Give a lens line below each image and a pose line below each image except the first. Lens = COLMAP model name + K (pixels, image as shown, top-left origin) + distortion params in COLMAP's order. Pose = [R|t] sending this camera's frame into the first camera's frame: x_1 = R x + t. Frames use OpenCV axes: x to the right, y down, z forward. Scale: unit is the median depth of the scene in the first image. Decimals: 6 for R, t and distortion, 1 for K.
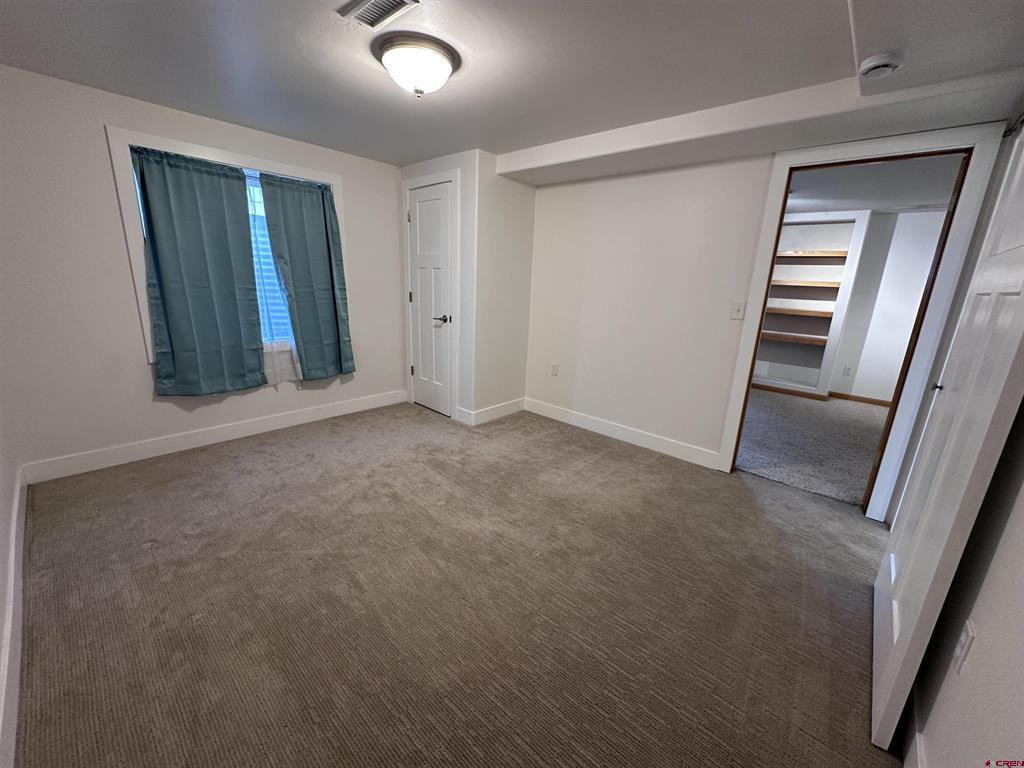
lens RADIAL K [[407.6, 0, 511.6], [0, 407.6, 386.4], [0, 0, 1]] dist [-0.000263, -0.000034]
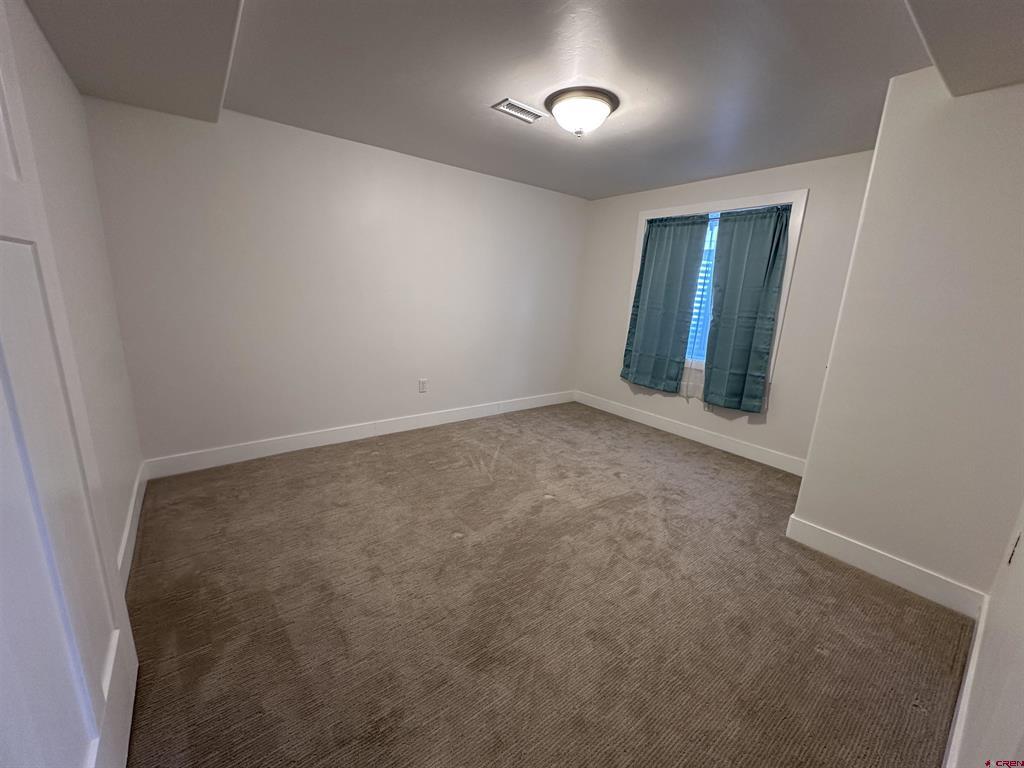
lens RADIAL K [[407.6, 0, 509.5], [0, 407.6, 385.0], [0, 0, 1]] dist [-0.000263, -0.000034]
pose [[-0.189422, 0.175648, -0.966057, 0.634328], [-0.305562, 0.924471, 0.228001, -0.150605], [0.933140, 0.338379, -0.121444, 0.704924]]
